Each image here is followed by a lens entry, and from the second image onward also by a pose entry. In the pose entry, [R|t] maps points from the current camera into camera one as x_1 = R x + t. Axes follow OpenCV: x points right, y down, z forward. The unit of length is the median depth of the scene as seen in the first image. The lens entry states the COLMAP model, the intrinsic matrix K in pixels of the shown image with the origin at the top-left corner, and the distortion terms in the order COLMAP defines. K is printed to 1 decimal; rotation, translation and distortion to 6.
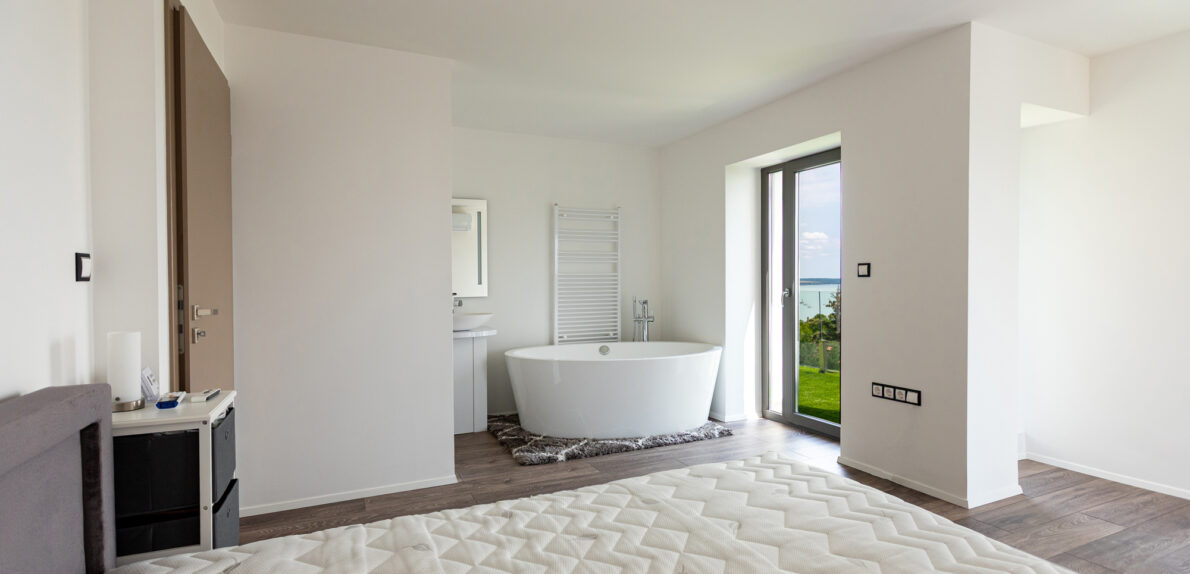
lens RADIAL K [[556.6, 0, 597.6], [0, 556.6, 287.7], [0, 0, 1]] dist [0.000613, 0.000056]
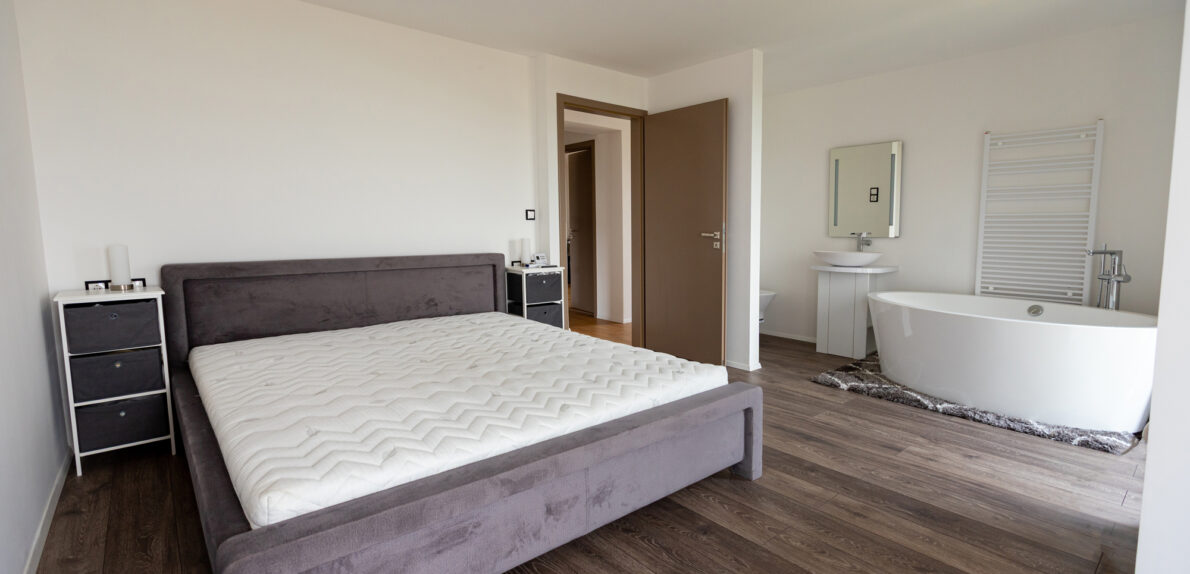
lens RADIAL K [[556.6, 0, 599.9], [0, 556.6, 278.8], [0, 0, 1]] dist [0.000613, 0.000056]
pose [[0.262929, 0.106595, -0.958909, 0.680741], [-0.017284, 0.994239, 0.105784, -0.006813], [0.964660, -0.011240, 0.263257, 0.216784]]
